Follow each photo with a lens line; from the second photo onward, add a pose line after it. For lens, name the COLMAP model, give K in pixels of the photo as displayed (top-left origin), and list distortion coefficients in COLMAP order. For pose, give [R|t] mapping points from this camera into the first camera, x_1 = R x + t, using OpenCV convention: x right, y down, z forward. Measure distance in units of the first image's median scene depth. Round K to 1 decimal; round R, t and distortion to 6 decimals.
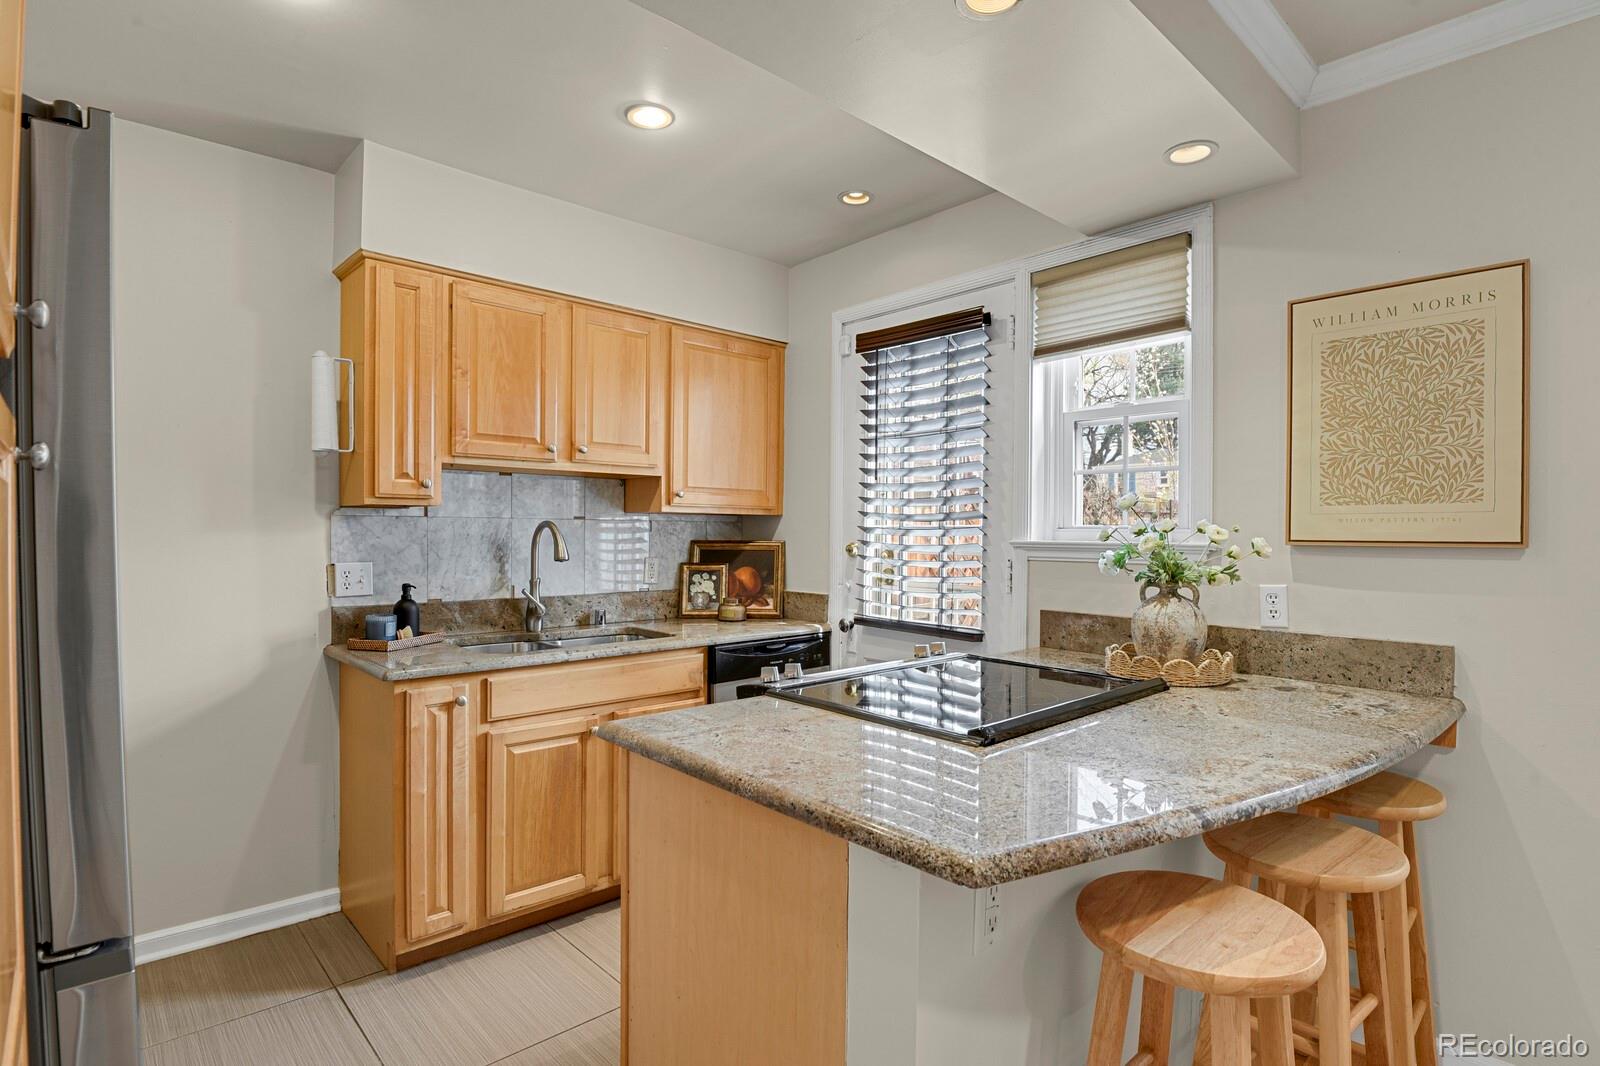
lens RADIAL K [[780.7, 0, 808.0], [0, 780.7, 541.1], [0, 0, 1]] dist [-0.023964, -0.004990]
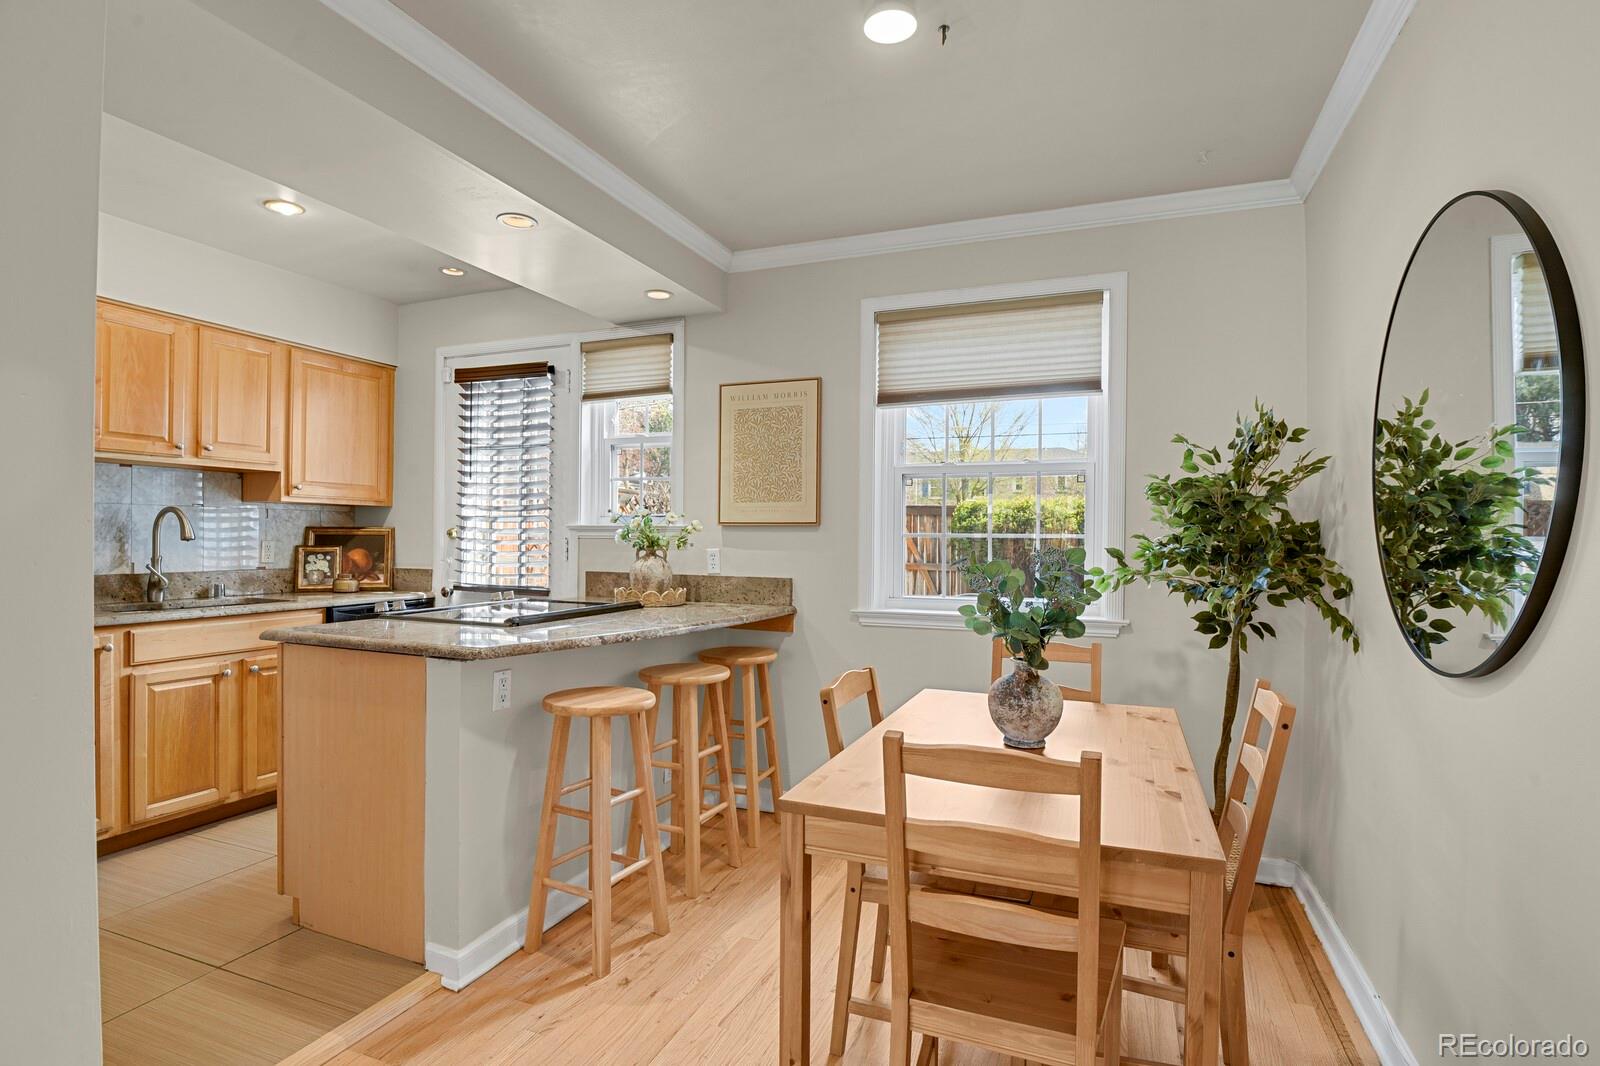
lens RADIAL K [[780.7, 0, 799.0], [0, 780.7, 538.9], [0, 0, 1]] dist [-0.023964, -0.004990]
pose [[0.901262, -0.000810, 0.433273, 0.019933], [0.002718, 0.999989, -0.003783, 0.031507], [-0.433266, 0.004587, 0.901255, -0.482985]]
